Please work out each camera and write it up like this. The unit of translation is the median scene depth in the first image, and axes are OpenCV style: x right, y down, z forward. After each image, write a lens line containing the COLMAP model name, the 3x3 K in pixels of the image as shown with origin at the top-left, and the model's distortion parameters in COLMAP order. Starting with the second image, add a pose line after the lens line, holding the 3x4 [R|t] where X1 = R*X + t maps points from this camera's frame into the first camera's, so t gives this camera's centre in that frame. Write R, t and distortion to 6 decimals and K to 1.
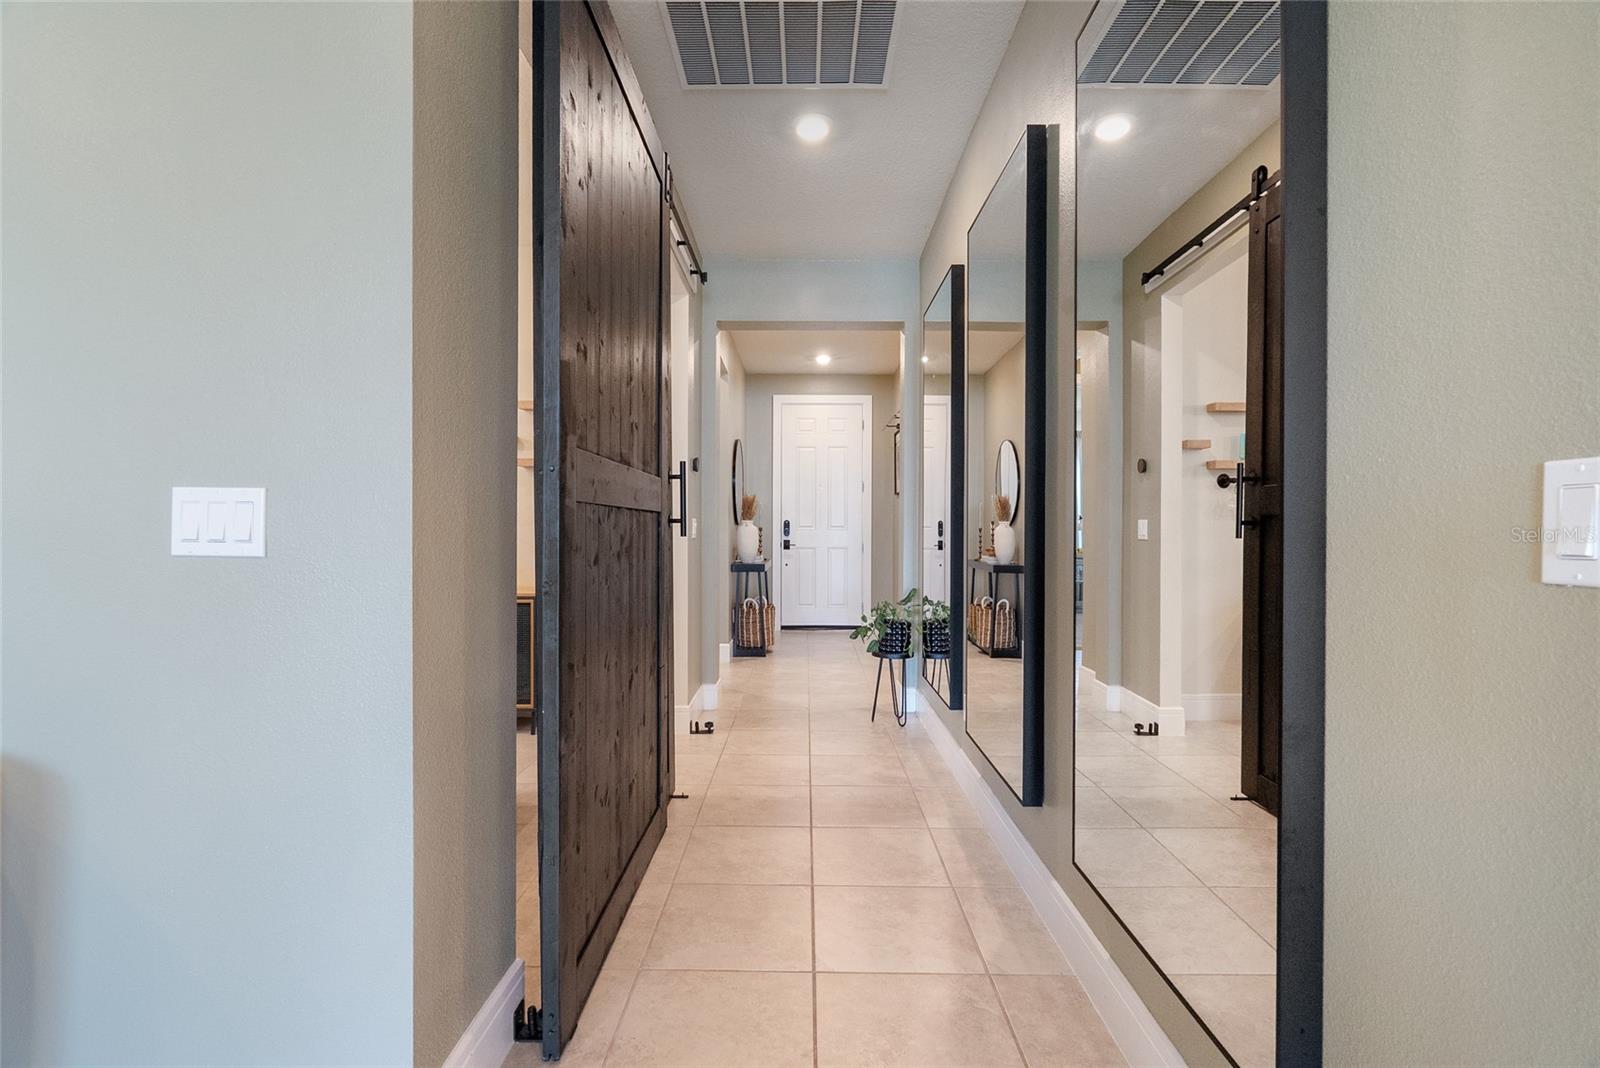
lens RADIAL K [[711.4, 0, 800.2], [0, 711.4, 532.1], [0, 0, 1]] dist [-0.005312, 0.000274]
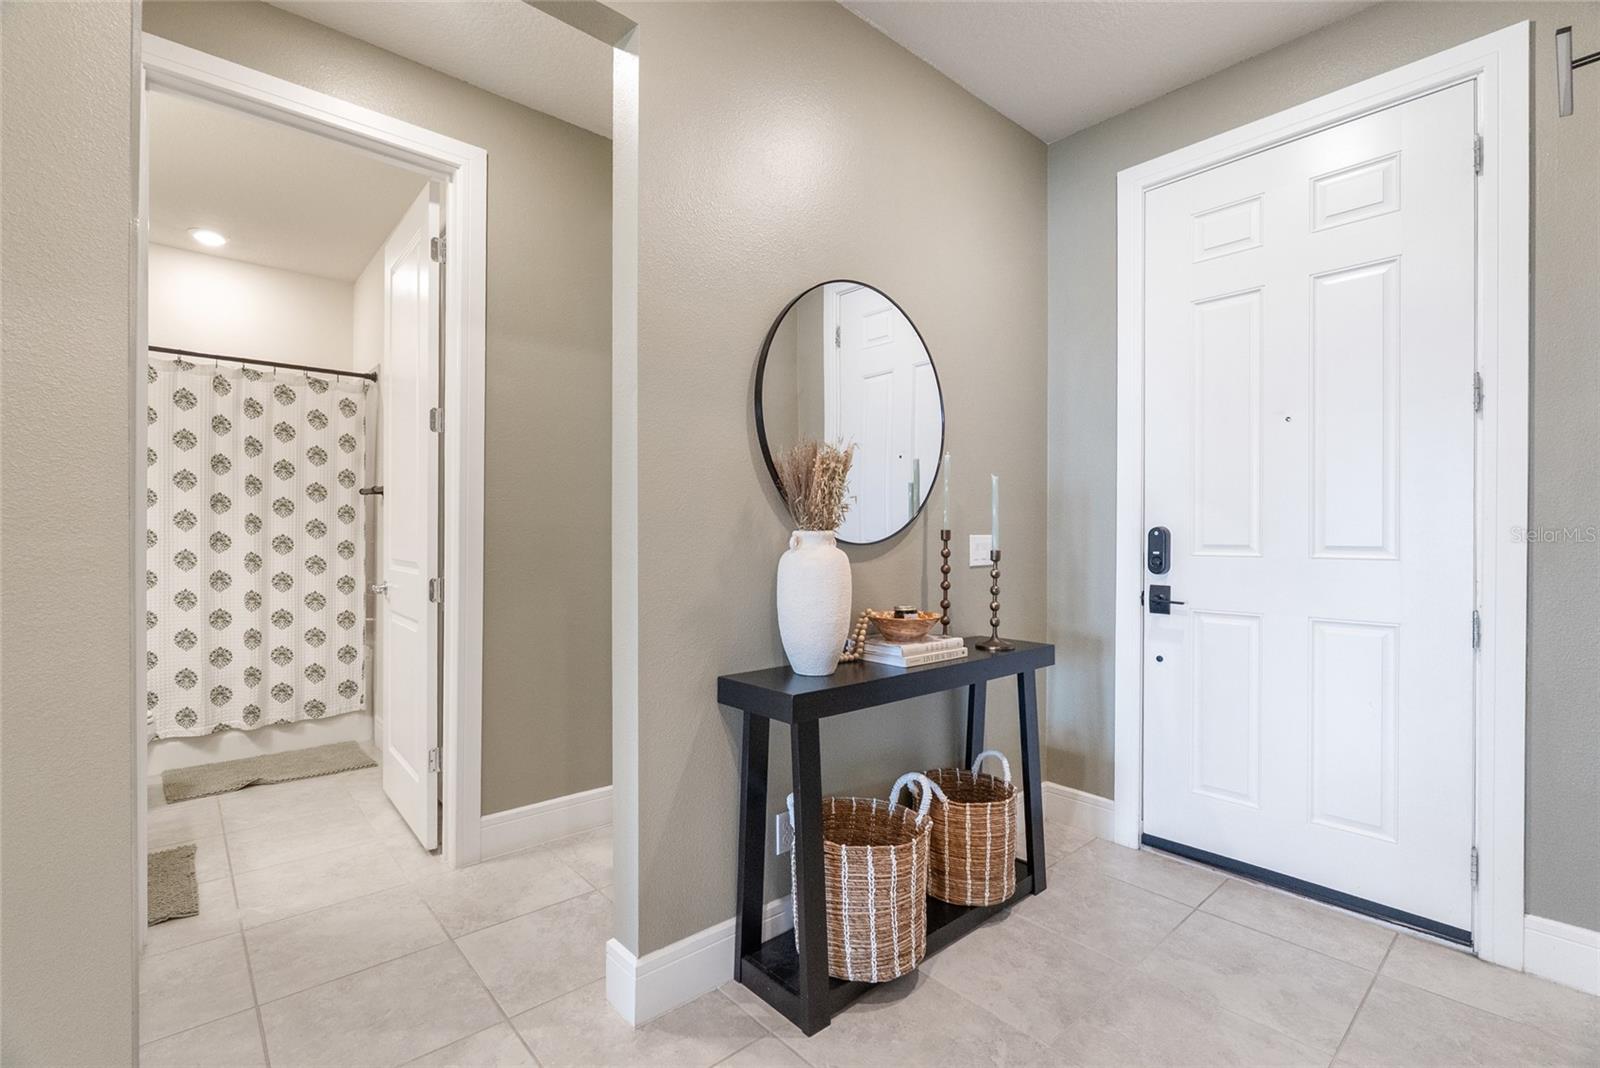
lens RADIAL K [[711.4, 0, 800.4], [0, 711.4, 536.8], [0, 0, 1]] dist [-0.005312, 0.000274]
pose [[0.672731, -0.001326, -0.739886, 0.115399], [-0.003104, 0.999985, -0.004614, -0.010090], [0.739881, 0.005400, 0.672717, 0.647988]]
